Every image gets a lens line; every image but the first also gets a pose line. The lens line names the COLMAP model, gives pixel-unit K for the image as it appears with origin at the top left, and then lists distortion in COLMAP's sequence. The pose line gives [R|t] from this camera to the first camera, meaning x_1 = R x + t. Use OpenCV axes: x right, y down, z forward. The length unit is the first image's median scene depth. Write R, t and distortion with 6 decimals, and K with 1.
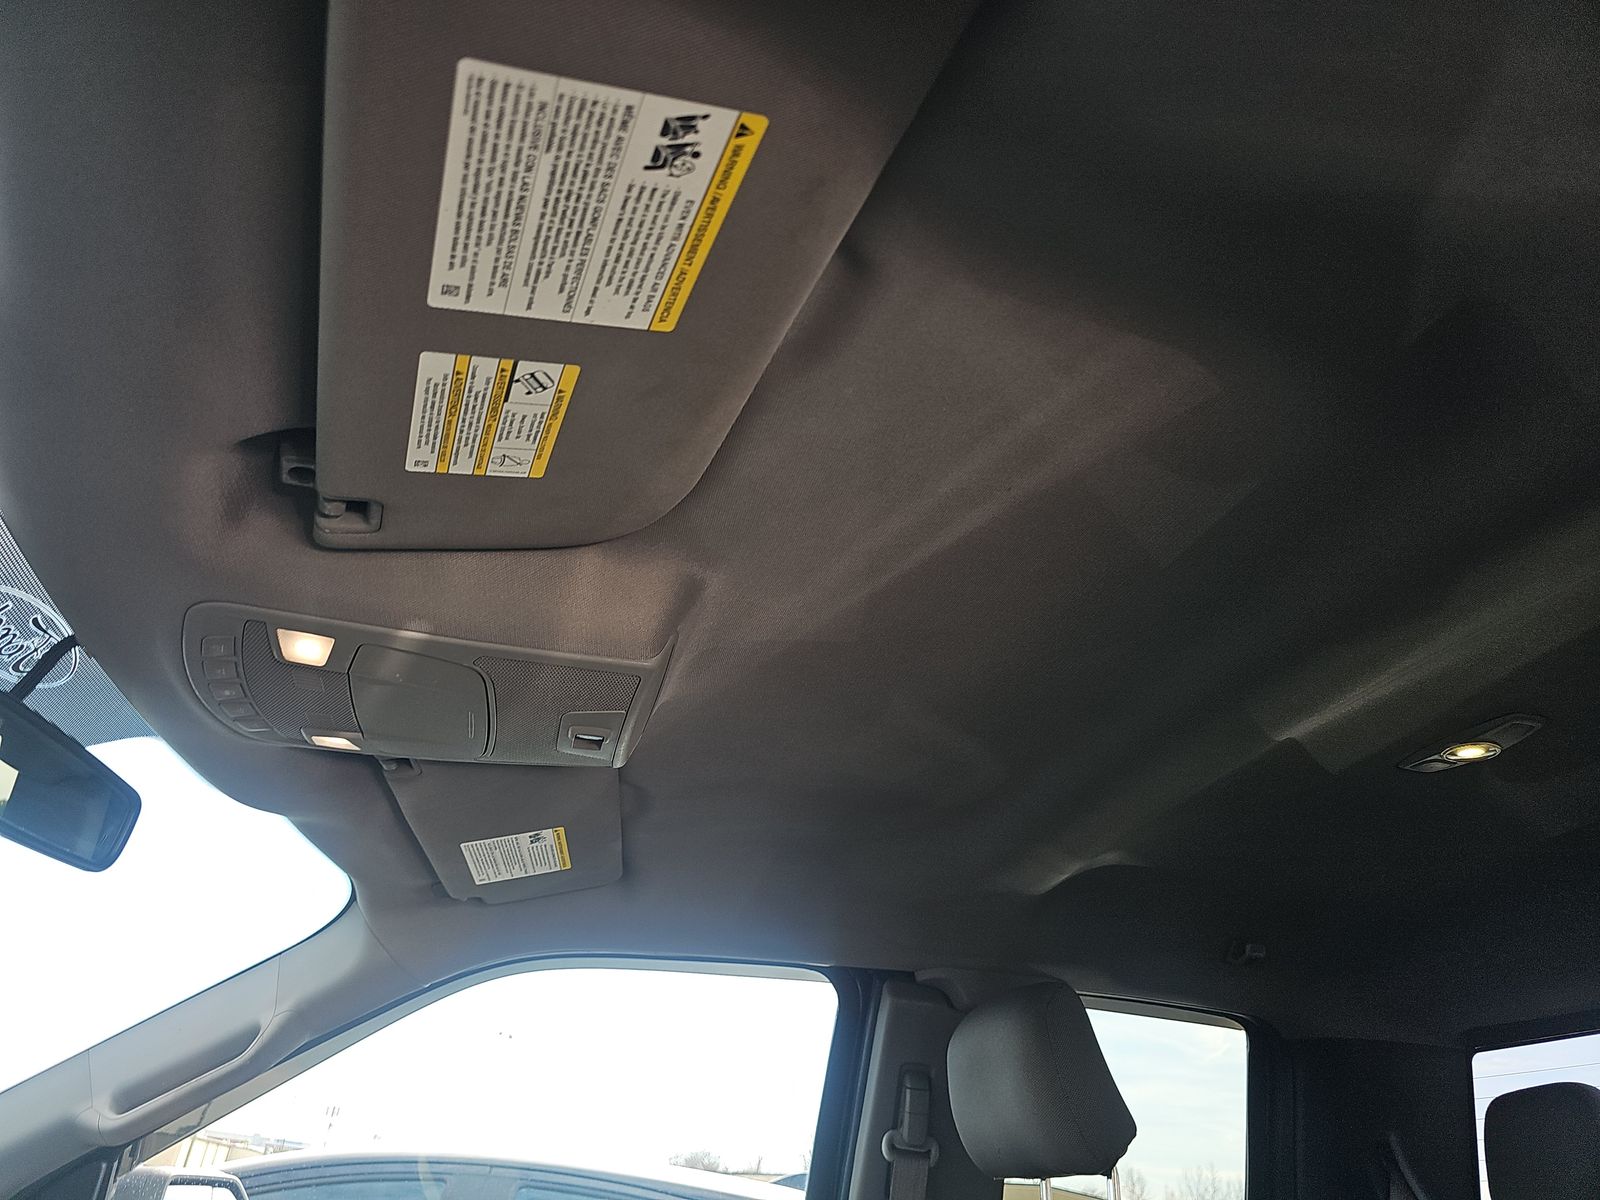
lens RADIAL K [[1065.9, 0, 800.0], [0, 1065.9, 600.0], [0, 0, 1]] dist [0.004159, 0.001889]
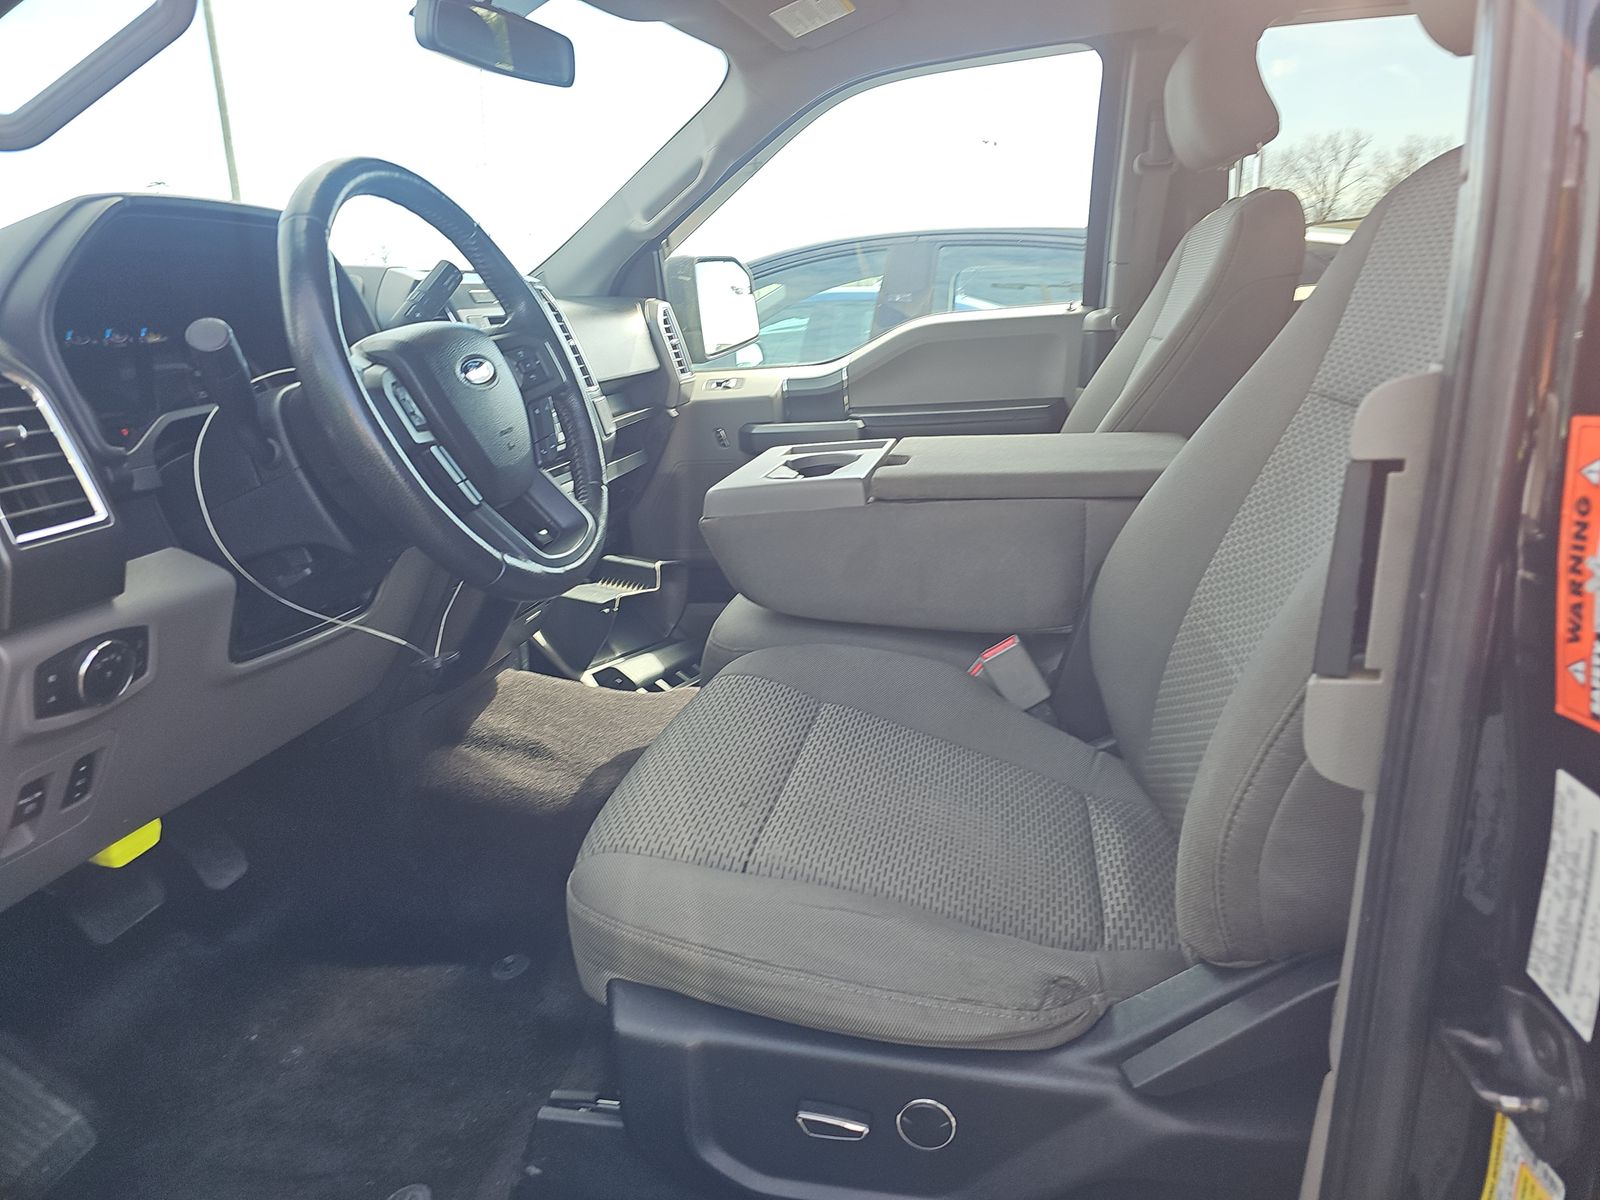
lens RADIAL K [[1141.9, 0, 800.0], [0, 1141.9, 600.0], [0, 0, 1]] dist [-0.003895, -0.001914]
pose [[0.902894, -0.010575, -0.429733, 0.330935], [0.307250, 0.715030, 0.627956, -0.145420], [0.300632, -0.699013, 0.648846, -0.489515]]
